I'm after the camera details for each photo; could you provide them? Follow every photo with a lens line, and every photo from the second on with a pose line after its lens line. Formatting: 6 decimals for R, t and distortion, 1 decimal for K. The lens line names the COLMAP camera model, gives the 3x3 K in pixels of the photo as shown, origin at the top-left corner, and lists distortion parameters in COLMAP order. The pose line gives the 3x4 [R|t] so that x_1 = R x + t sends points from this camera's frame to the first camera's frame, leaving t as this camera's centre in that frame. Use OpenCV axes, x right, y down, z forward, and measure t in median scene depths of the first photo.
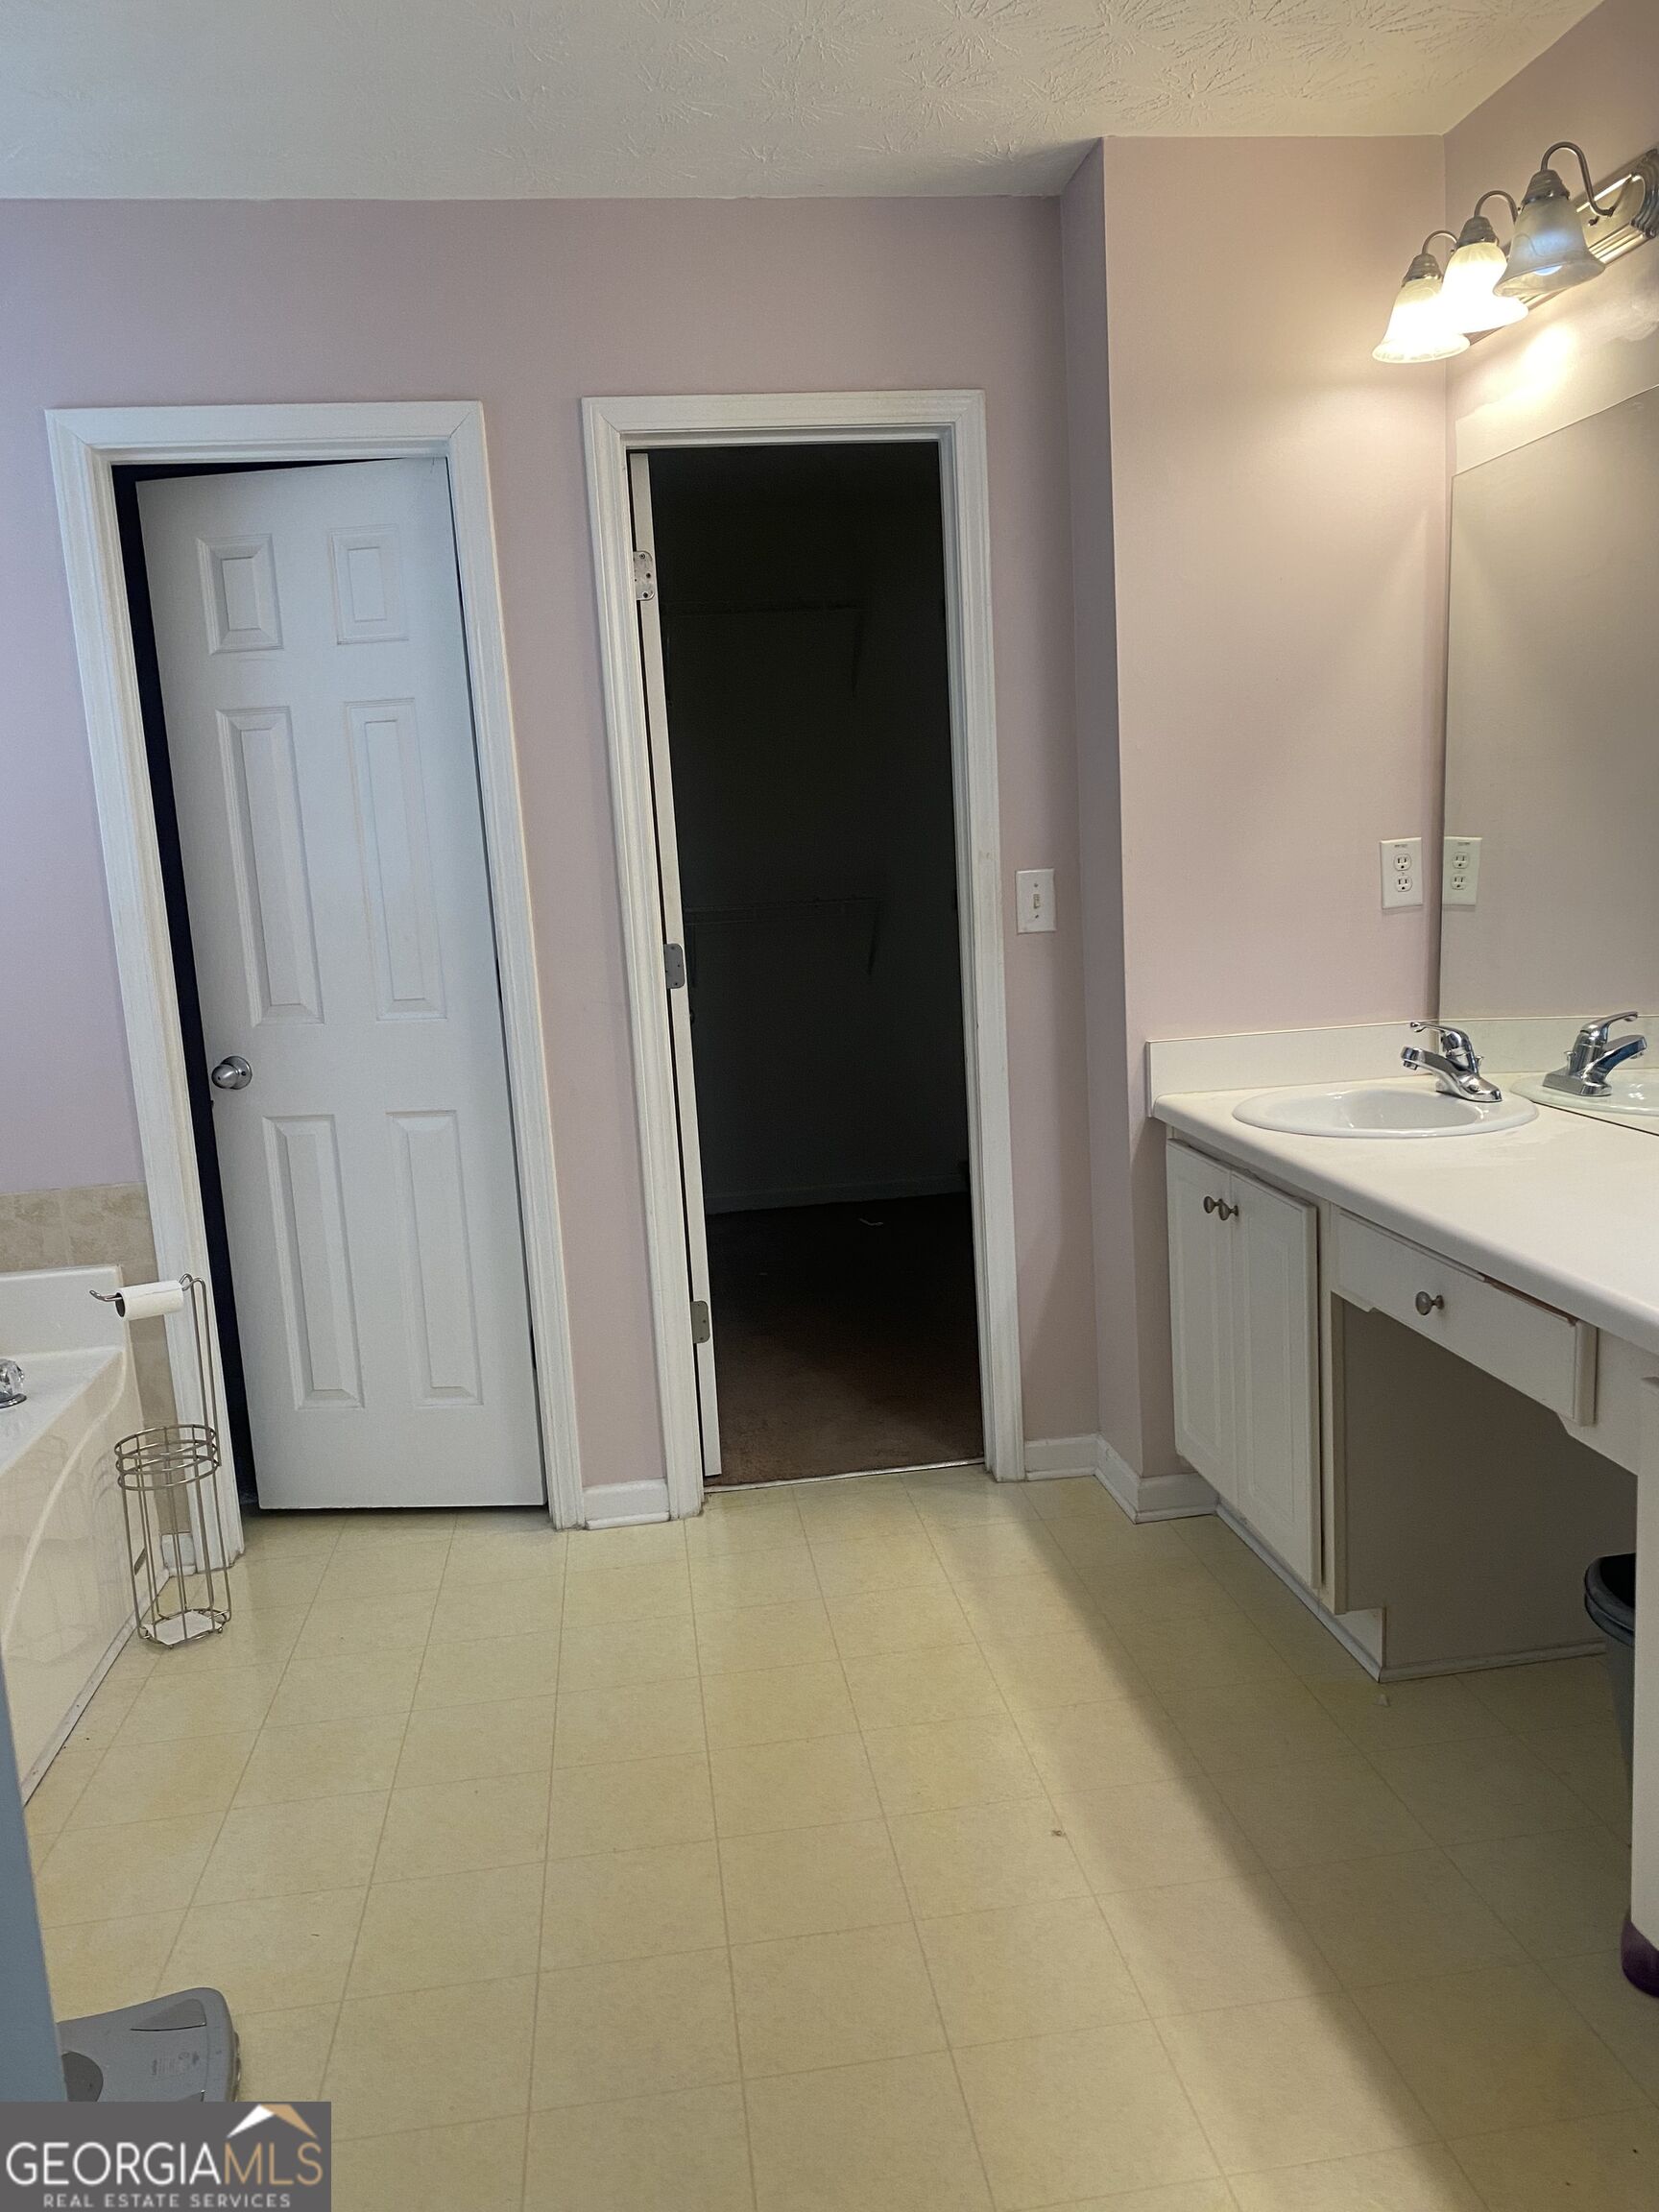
lens RADIAL K [[1682.5, 0, 839.6], [0, 1682.5, 1101.2], [0, 0, 1]] dist [0.040349, -0.040343]
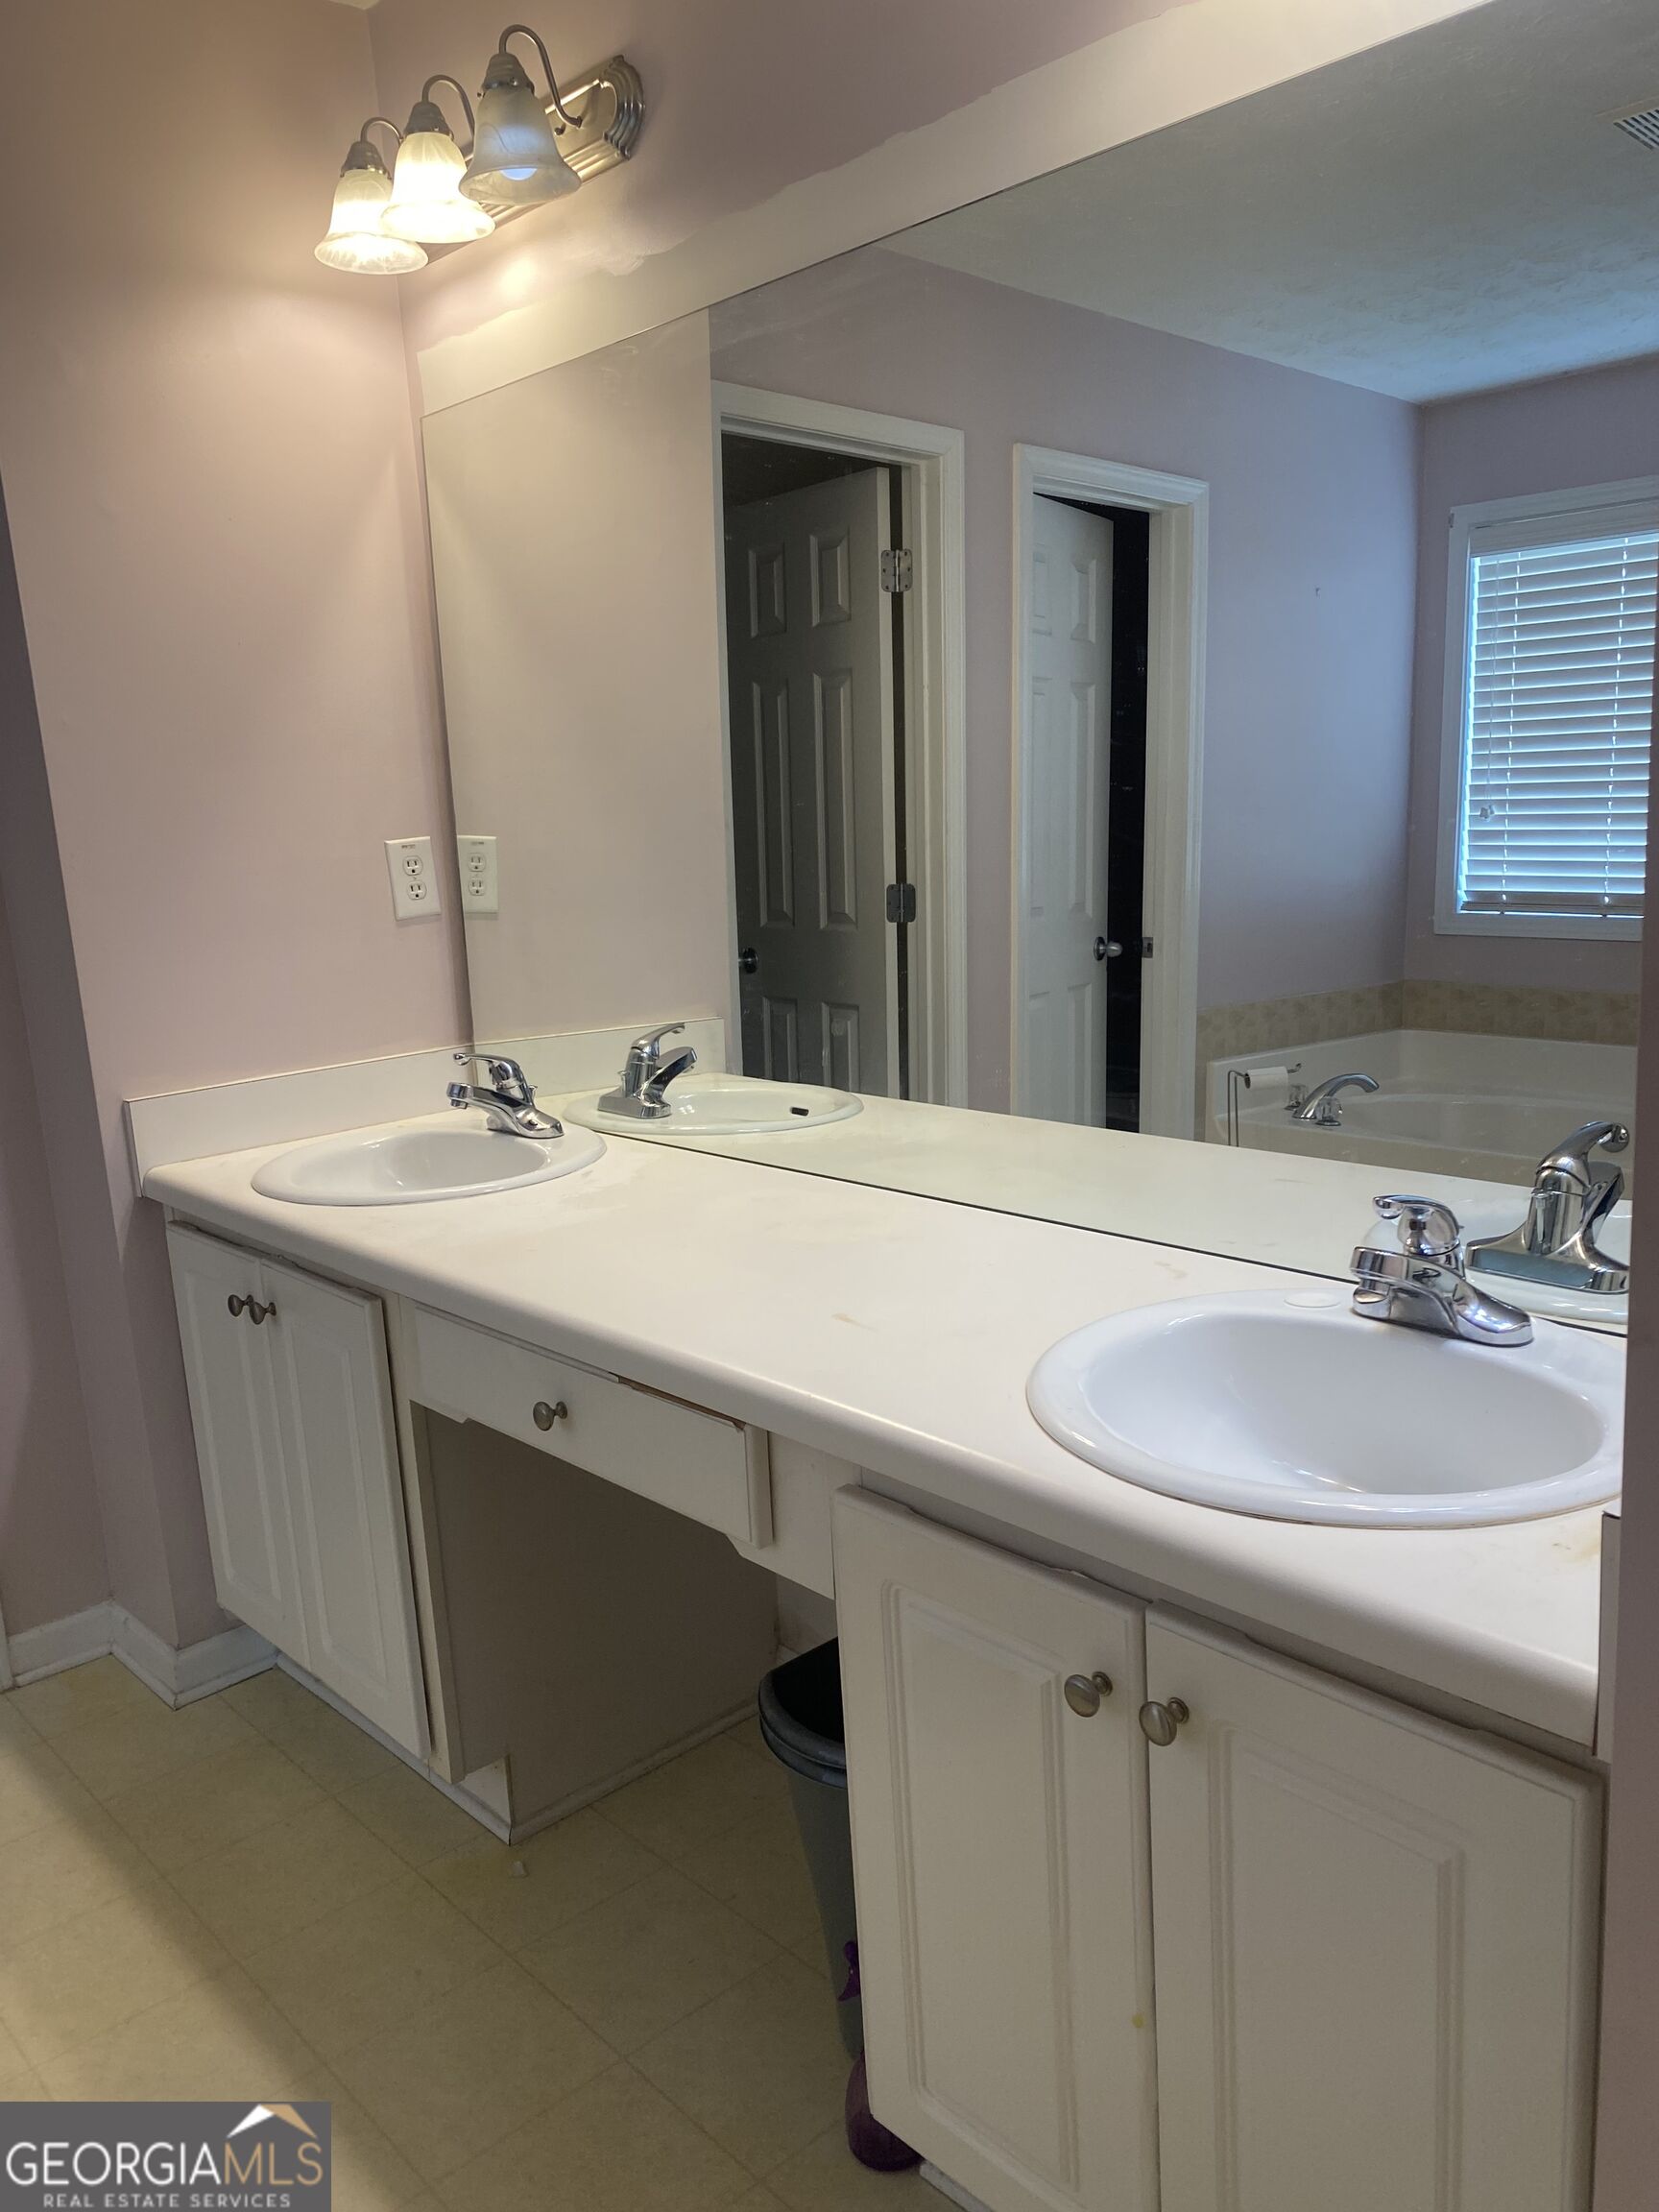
lens RADIAL K [[1682.5, 0, 839.6], [0, 1682.5, 1101.2], [0, 0, 1]] dist [0.040349, -0.040343]
pose [[0.823485, -0.103401, 0.557836, 0.020978], [0.101776, 0.994225, 0.034048, -0.032362], [-0.558135, 0.028736, 0.829253, 0.187343]]
